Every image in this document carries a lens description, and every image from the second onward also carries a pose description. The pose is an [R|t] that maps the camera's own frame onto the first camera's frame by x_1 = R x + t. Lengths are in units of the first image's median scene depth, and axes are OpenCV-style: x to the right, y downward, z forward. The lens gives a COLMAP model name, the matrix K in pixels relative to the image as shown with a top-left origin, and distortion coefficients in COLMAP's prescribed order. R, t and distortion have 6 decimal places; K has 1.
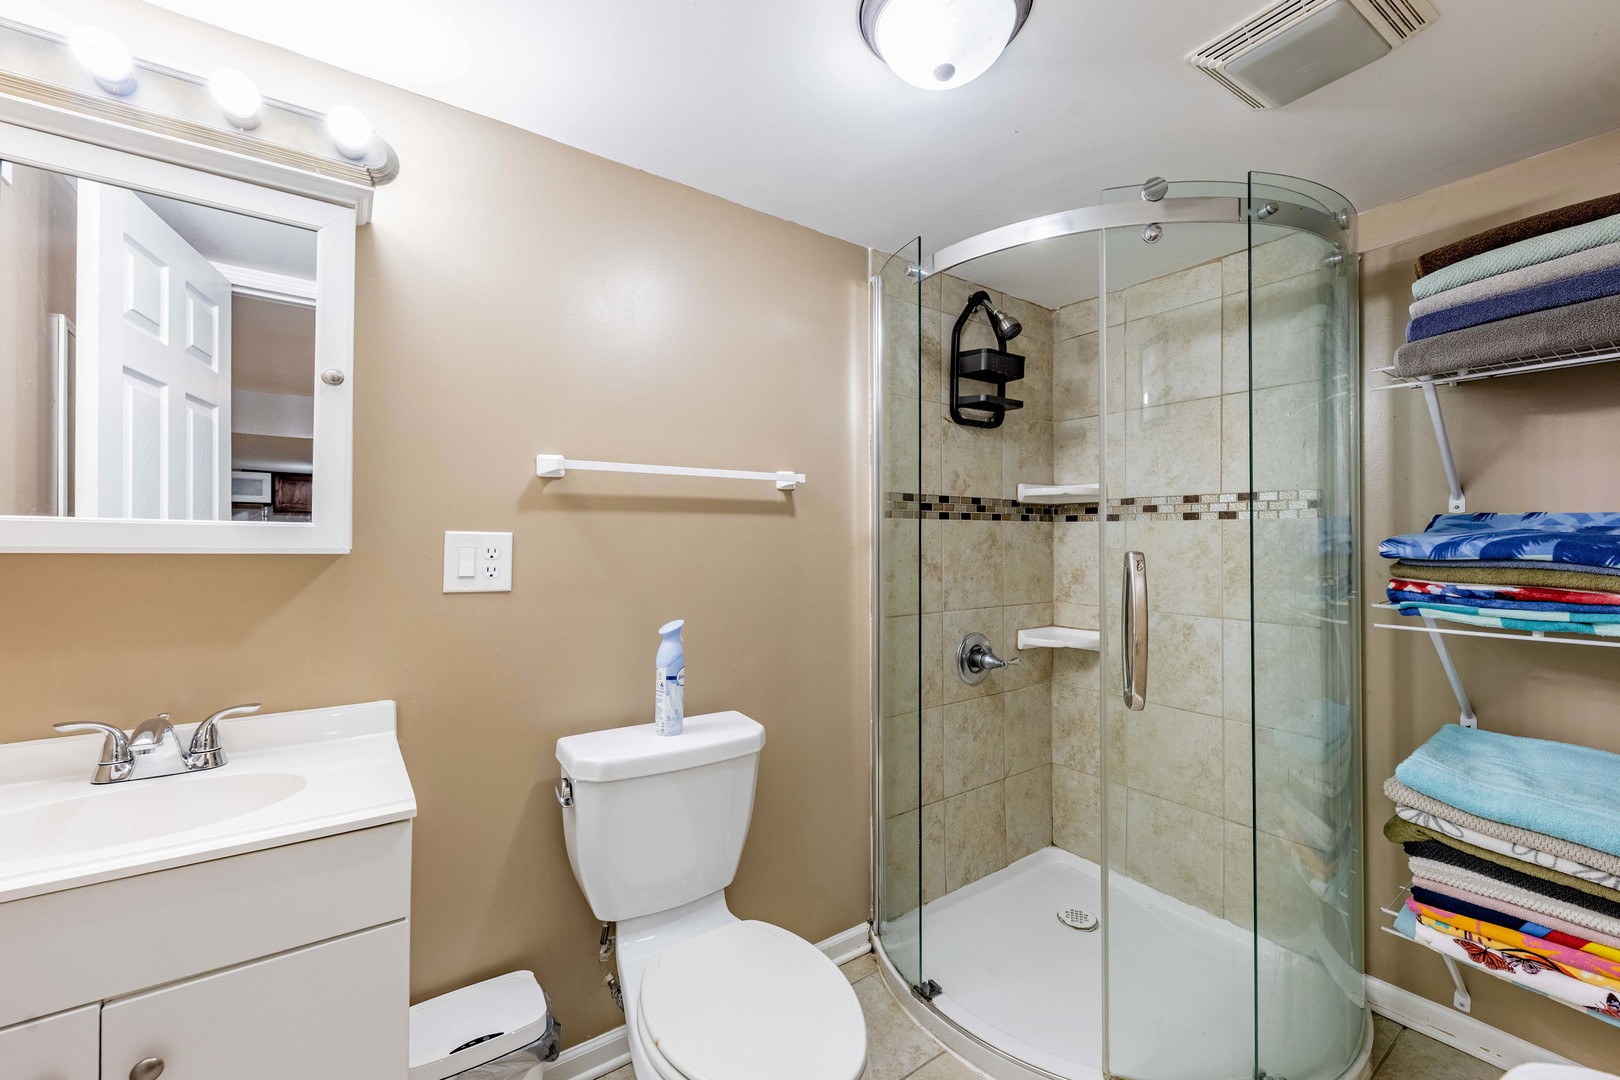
lens RADIAL K [[680.4, 0, 802.0], [0, 680.4, 531.3], [0, 0, 1]] dist [0.021714, -0.006546]
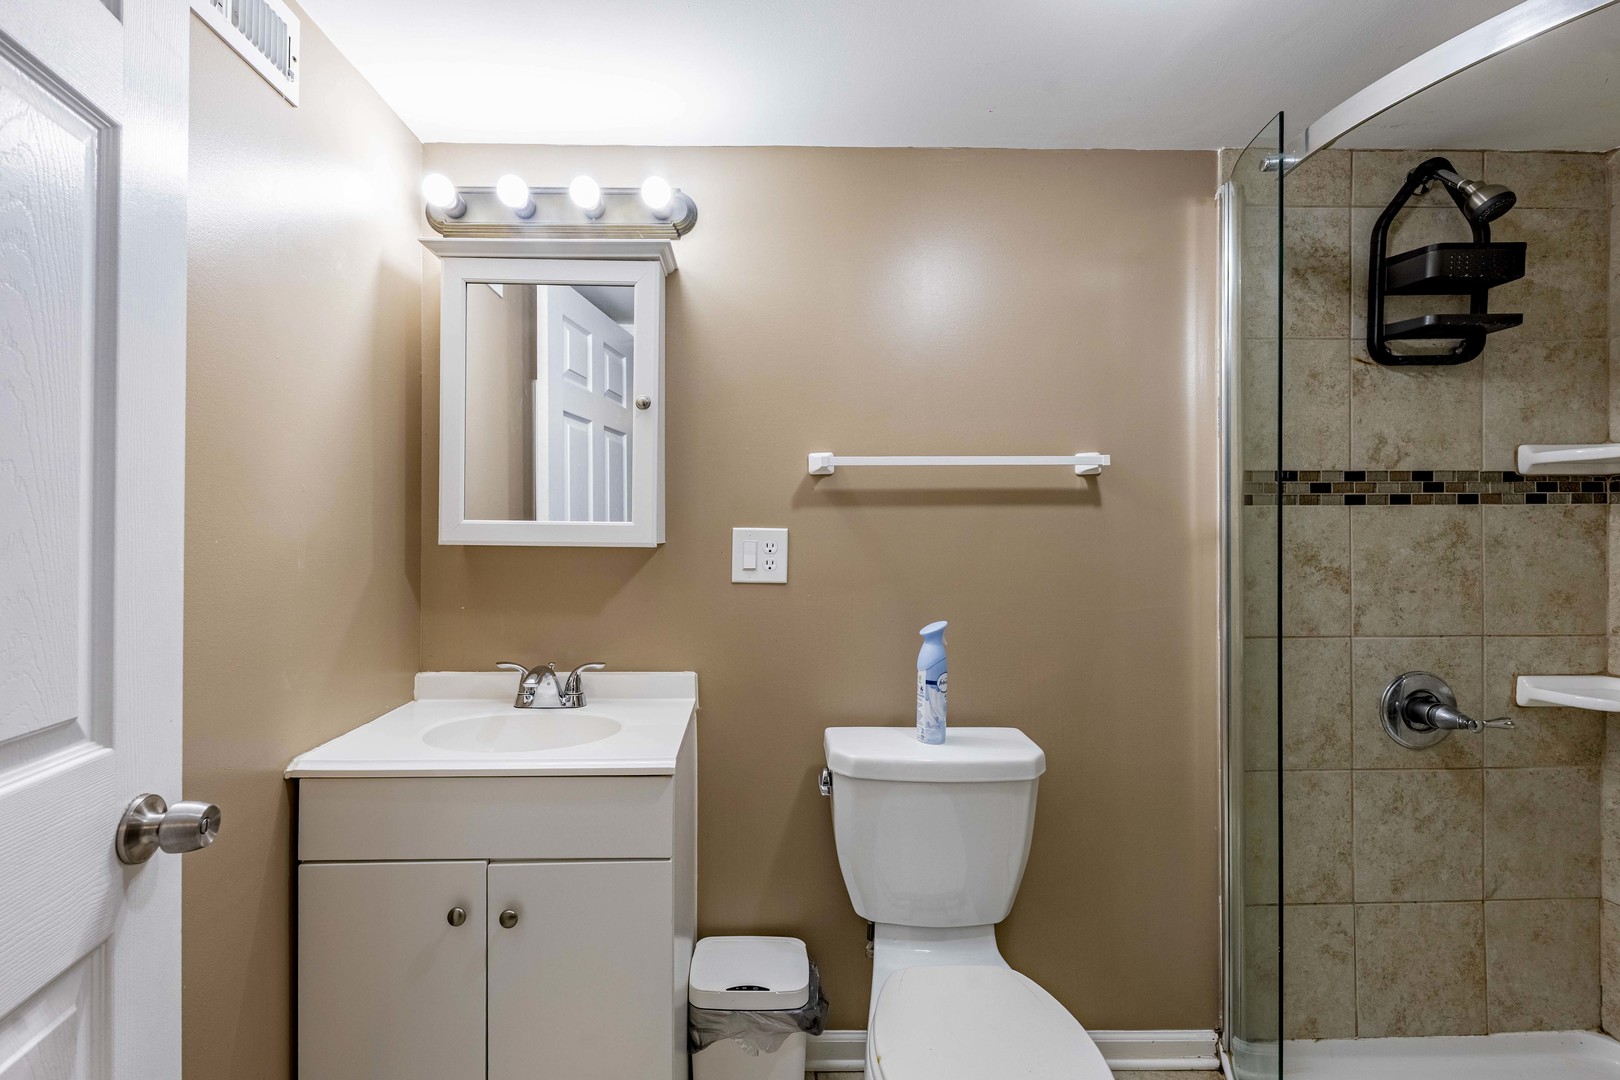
lens RADIAL K [[680.4, 0, 802.0], [0, 680.4, 531.3], [0, 0, 1]] dist [0.021714, -0.006546]
pose [[0.821031, -0.002440, -0.570878, 0.158817], [0.010289, 0.999892, 0.010524, -0.003830], [0.570790, -0.014515, 0.820968, 0.105272]]
